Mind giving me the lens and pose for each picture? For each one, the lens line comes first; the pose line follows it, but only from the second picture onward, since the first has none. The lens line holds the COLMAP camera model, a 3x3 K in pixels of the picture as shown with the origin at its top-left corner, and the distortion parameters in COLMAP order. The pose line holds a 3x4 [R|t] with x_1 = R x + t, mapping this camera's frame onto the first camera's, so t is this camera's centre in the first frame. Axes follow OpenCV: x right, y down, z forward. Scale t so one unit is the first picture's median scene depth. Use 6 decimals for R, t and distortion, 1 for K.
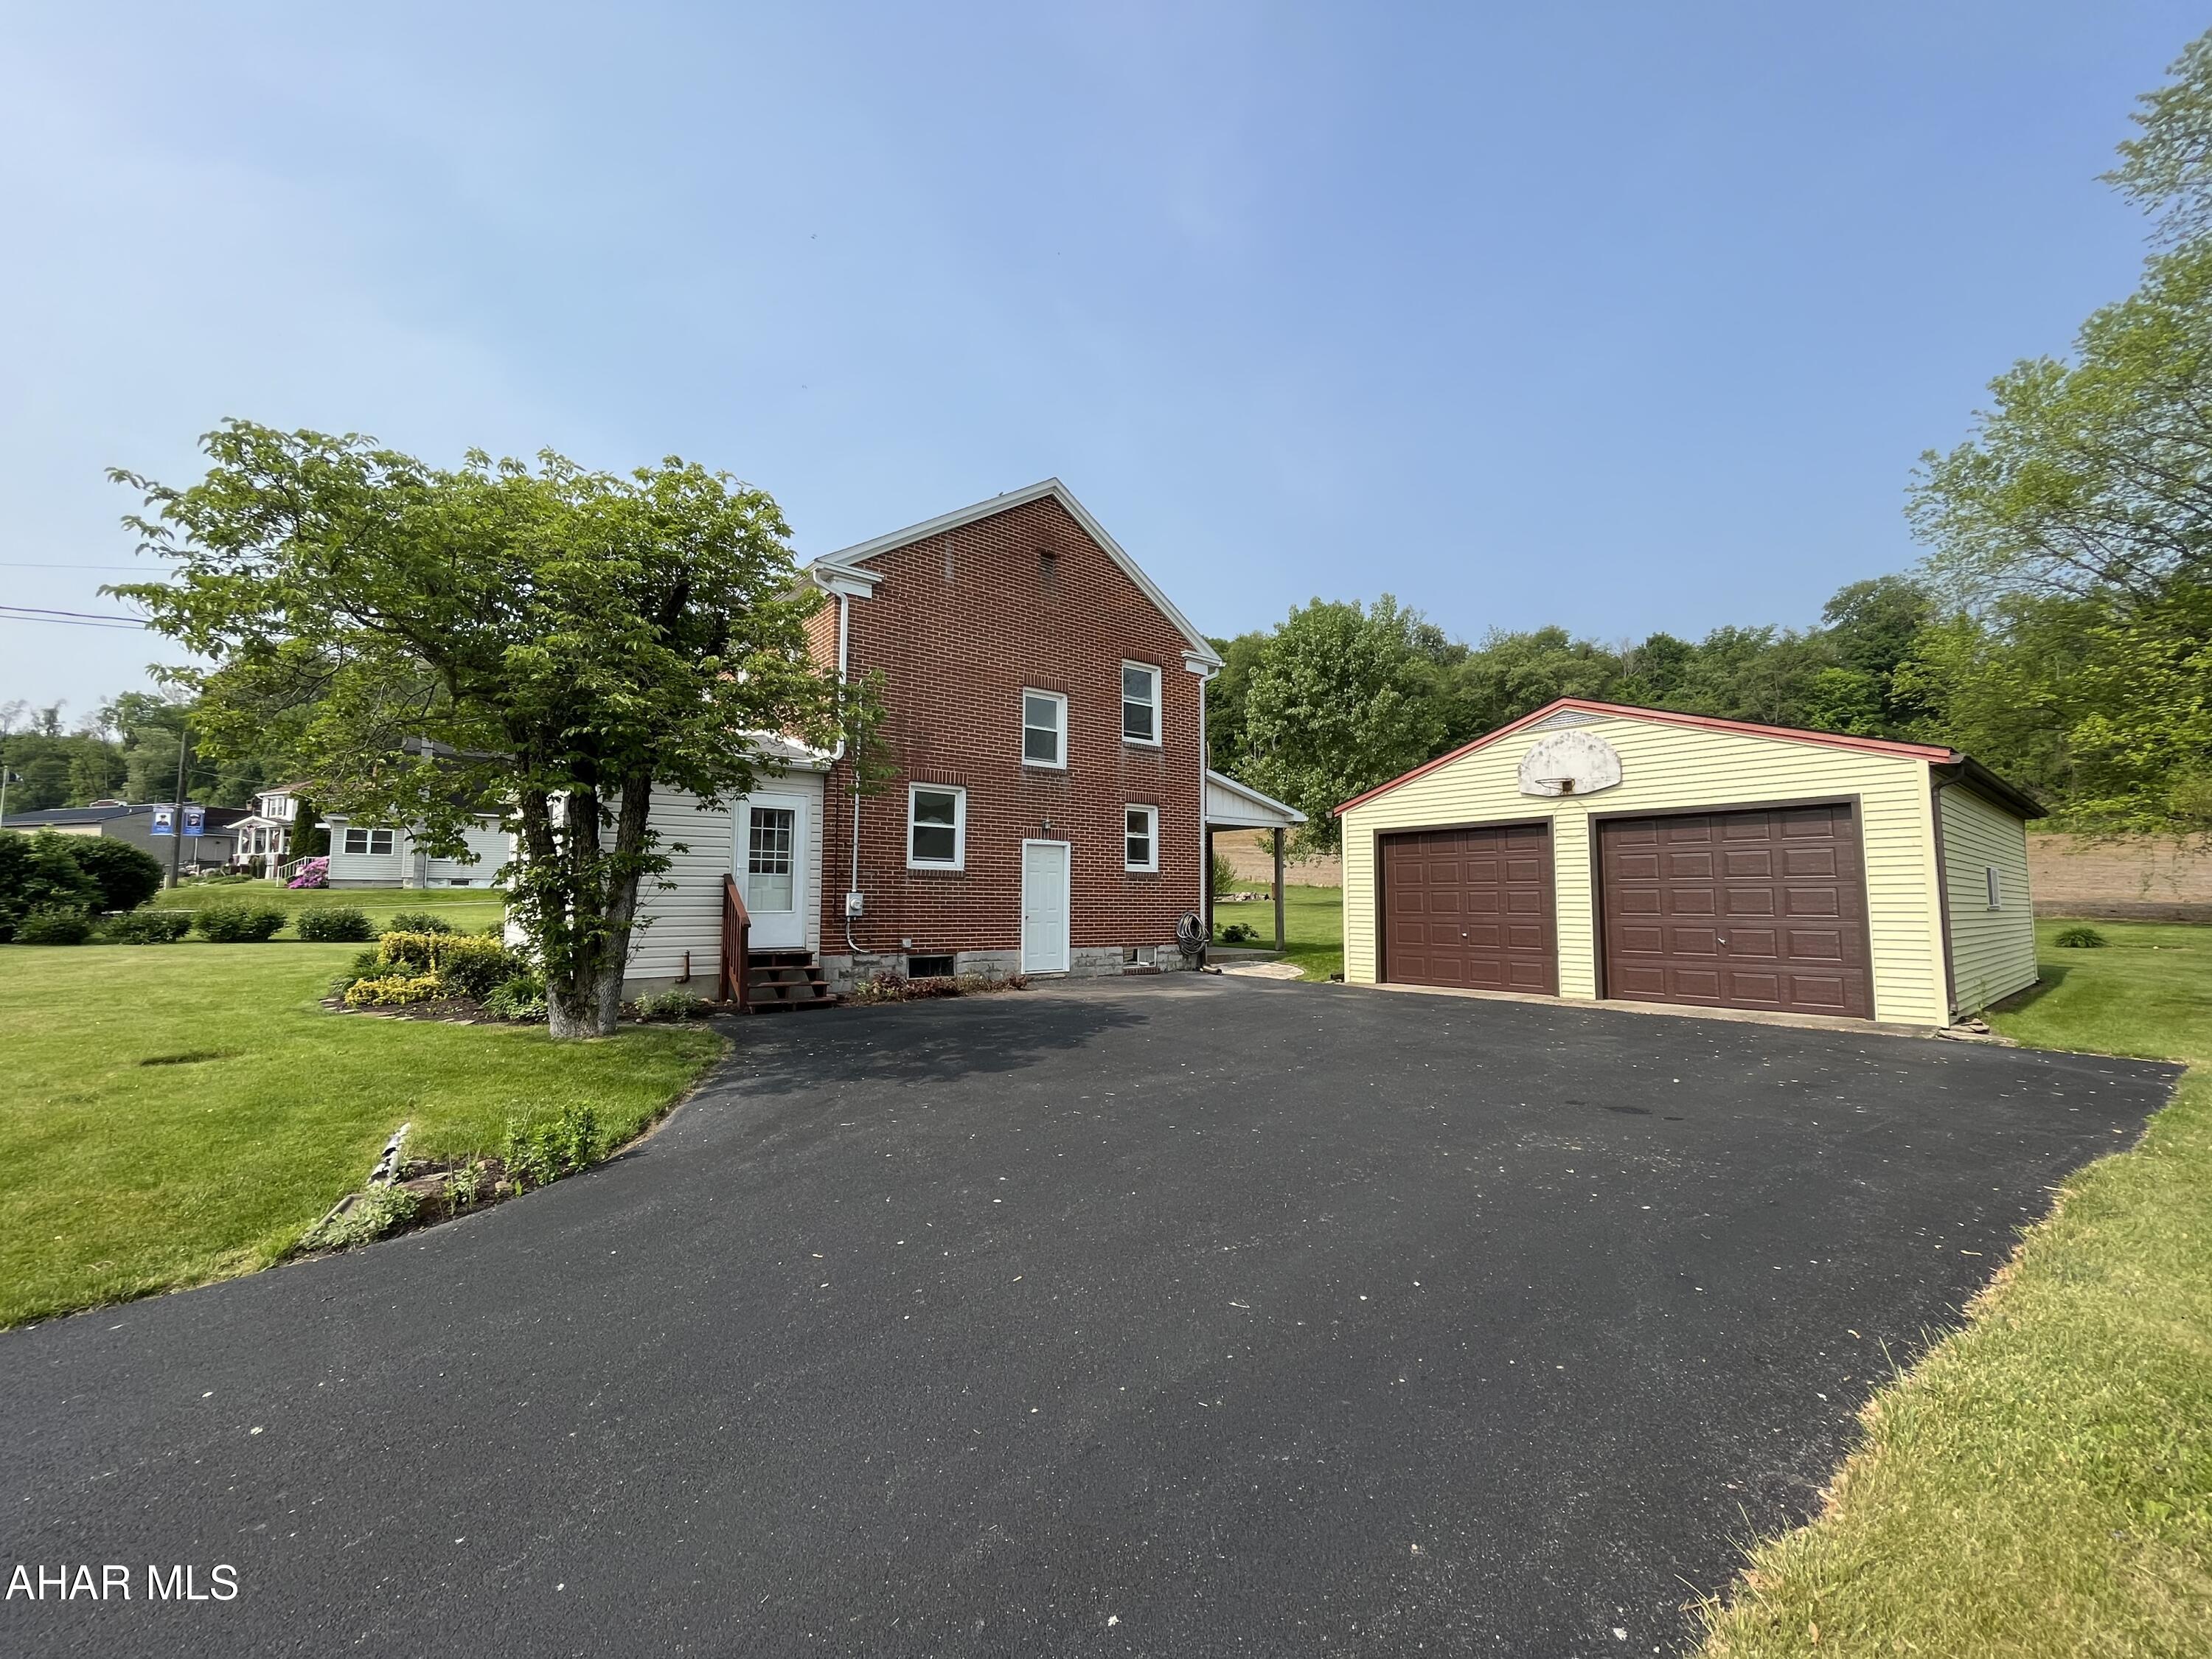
lens RADIAL K [[904.6, 0, 1106.0], [0, 904.6, 829.5], [0, 0, 1]] dist [-0.001779, -0.000109]
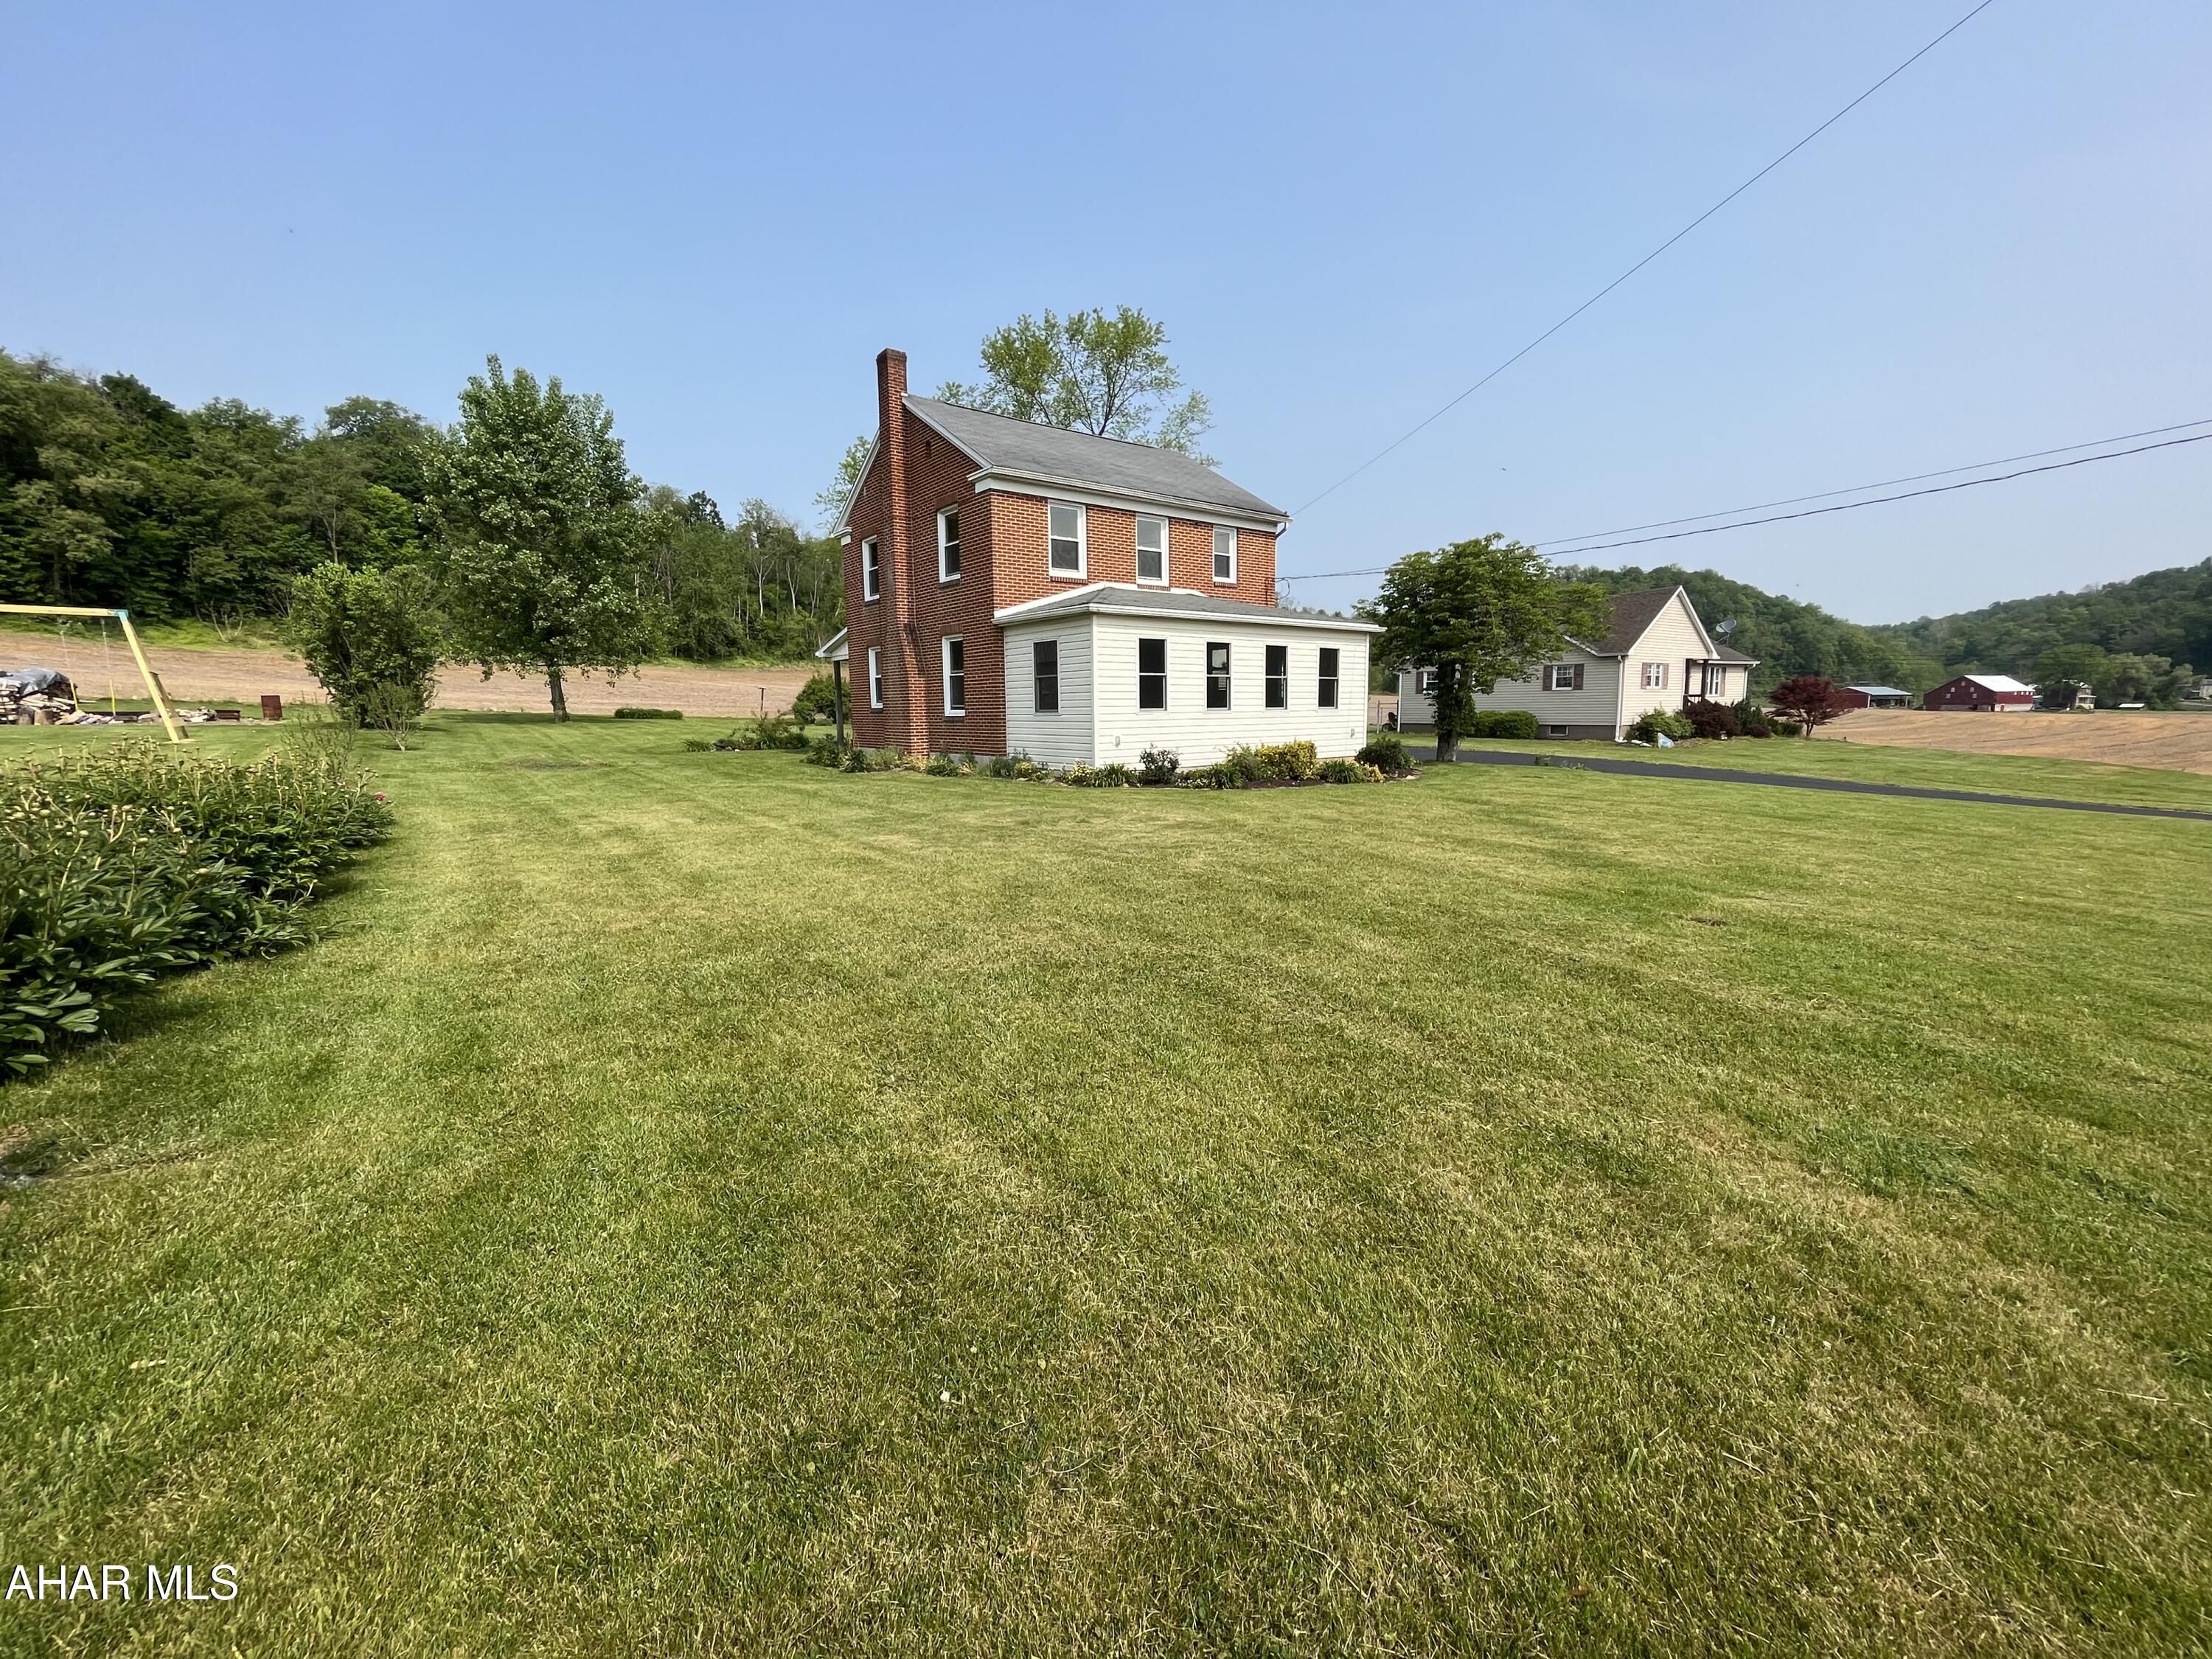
lens RADIAL K [[882.9, 0, 1106.0], [0, 882.9, 829.5], [0, 0, 1]] dist [-0.000615, -0.000117]
pose [[0.029151, -0.141500, 0.989509, -0.200972], [-0.067501, 0.987391, 0.143186, 0.007671], [-0.997293, -0.070967, 0.019232, 0.119912]]
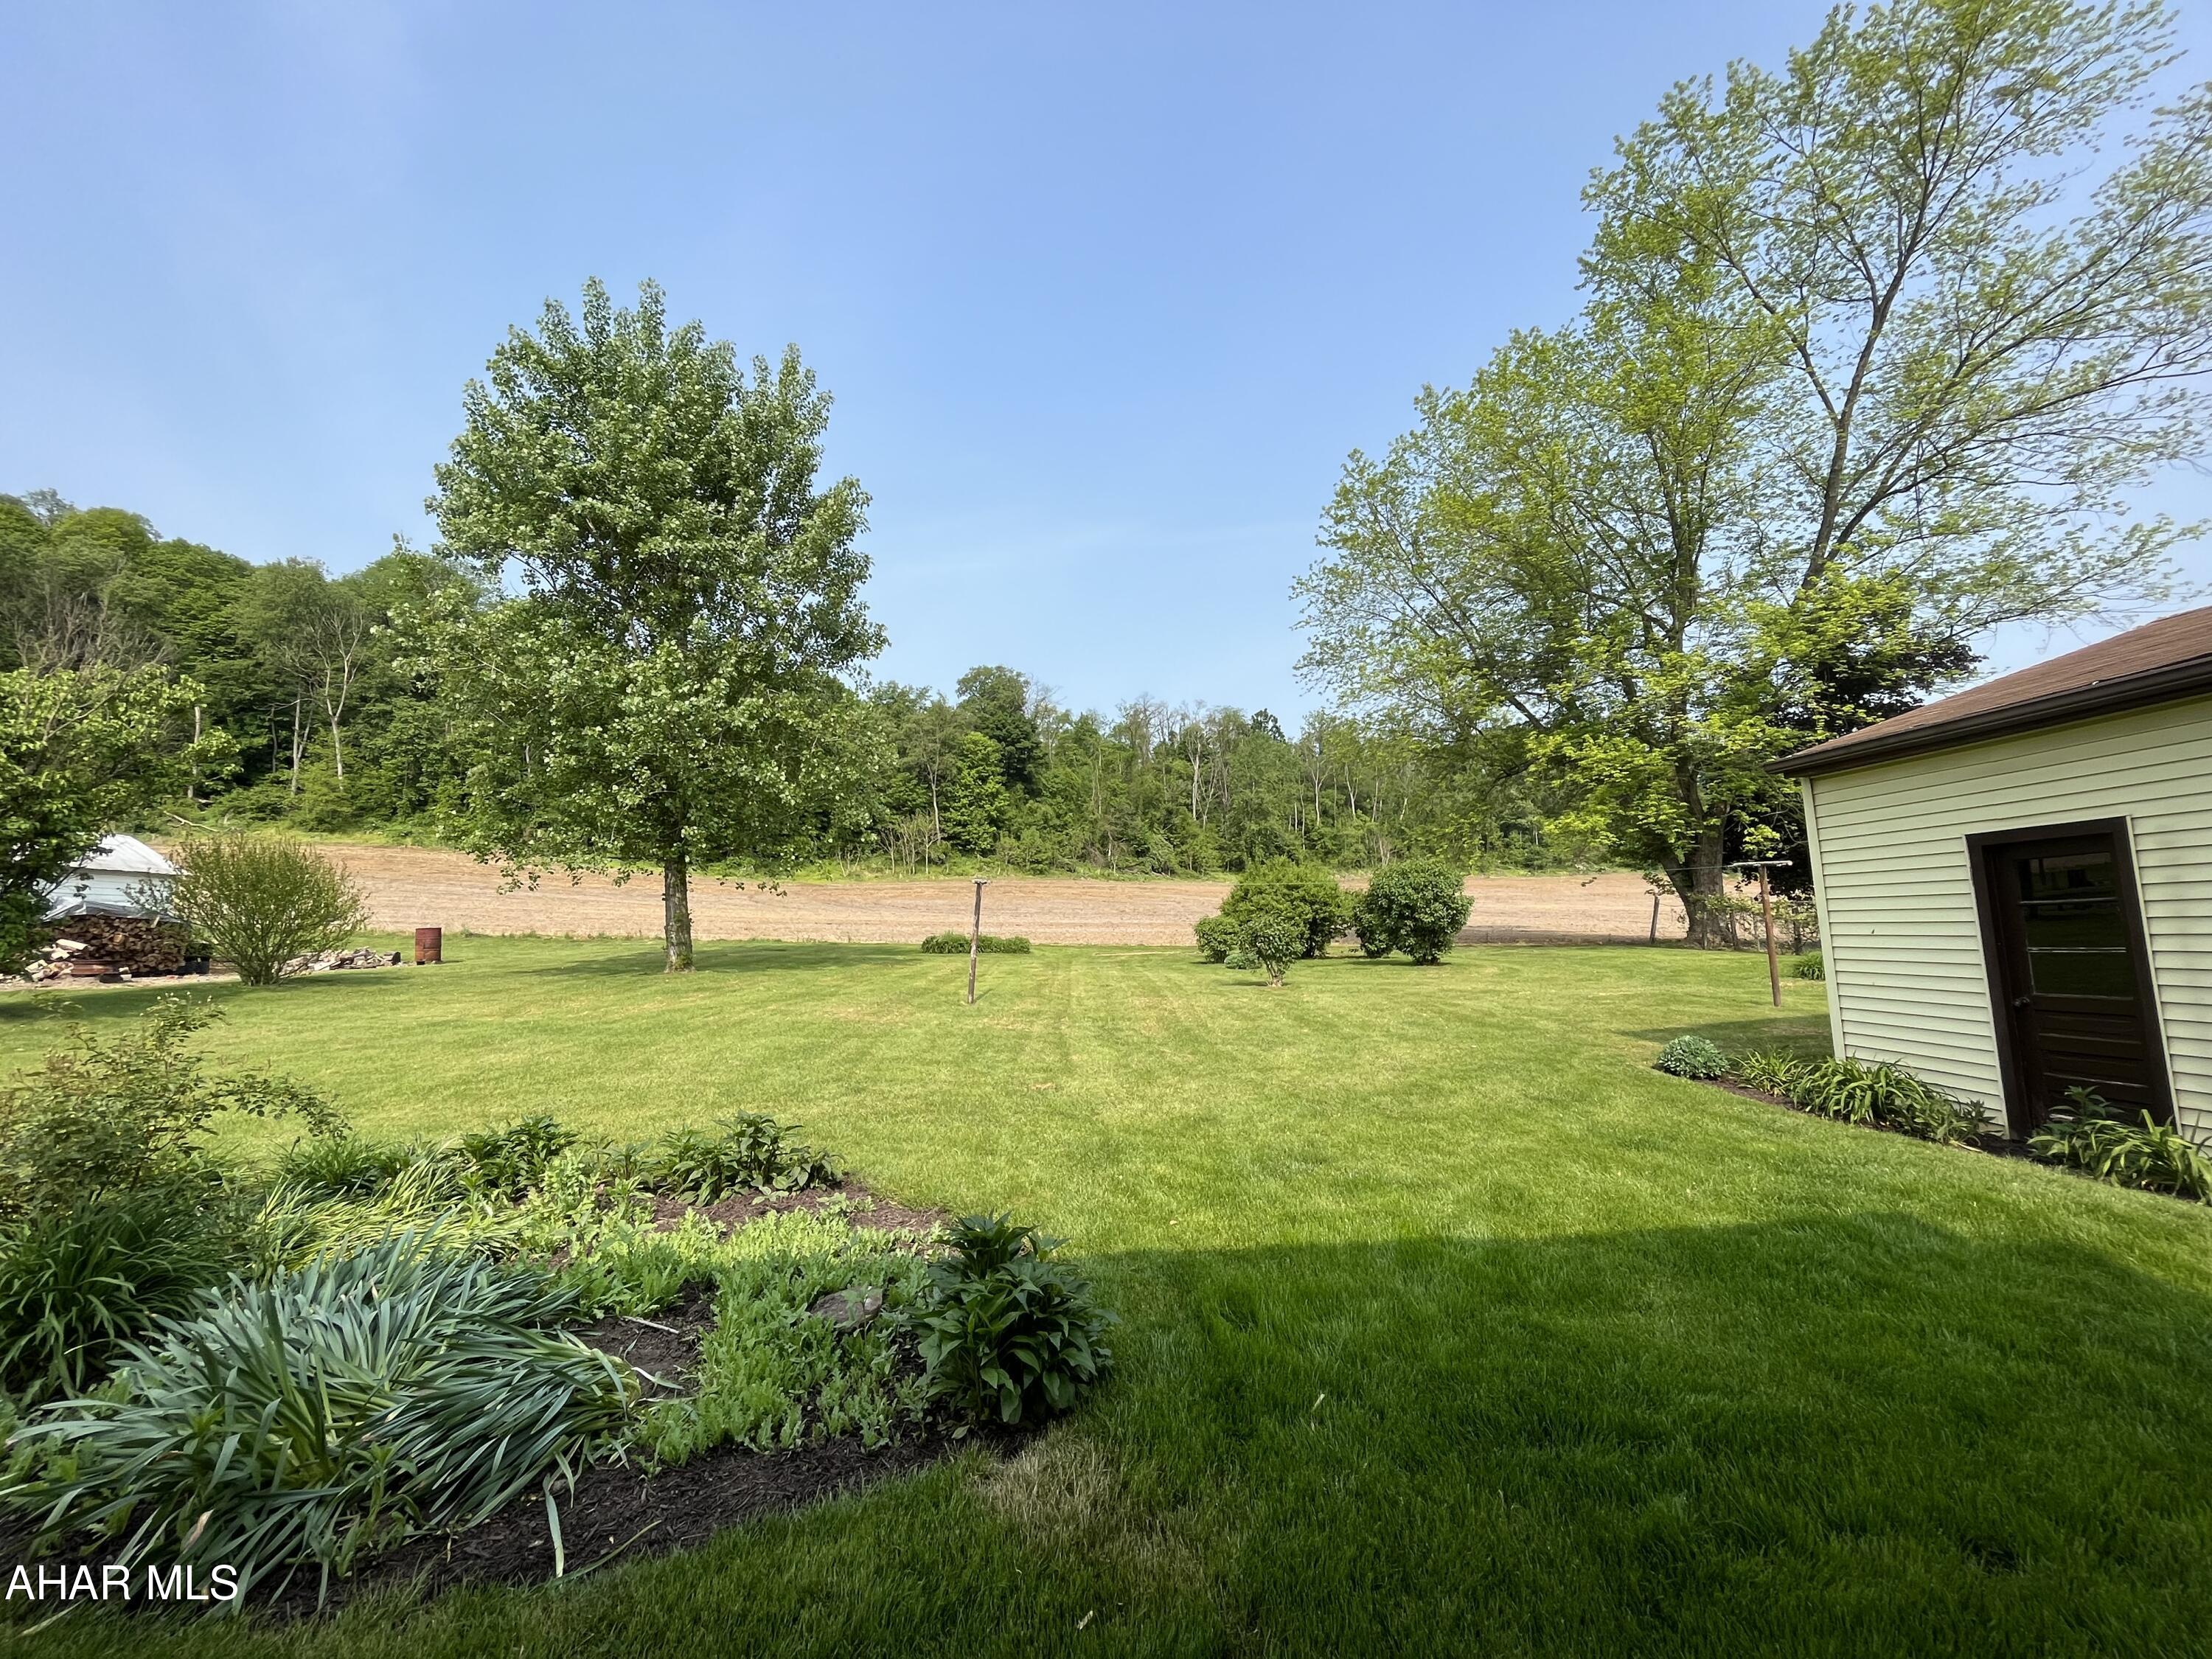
lens RADIAL K [[904.6, 0, 1106.0], [0, 904.6, 829.5], [0, 0, 1]] dist [-0.001779, -0.000109]
pose [[0.606490, 0.065961, 0.792350, 0.008267], [-0.025582, 0.997656, -0.063471, 0.011209], [-0.794679, 0.018224, 0.606756, 0.164635]]
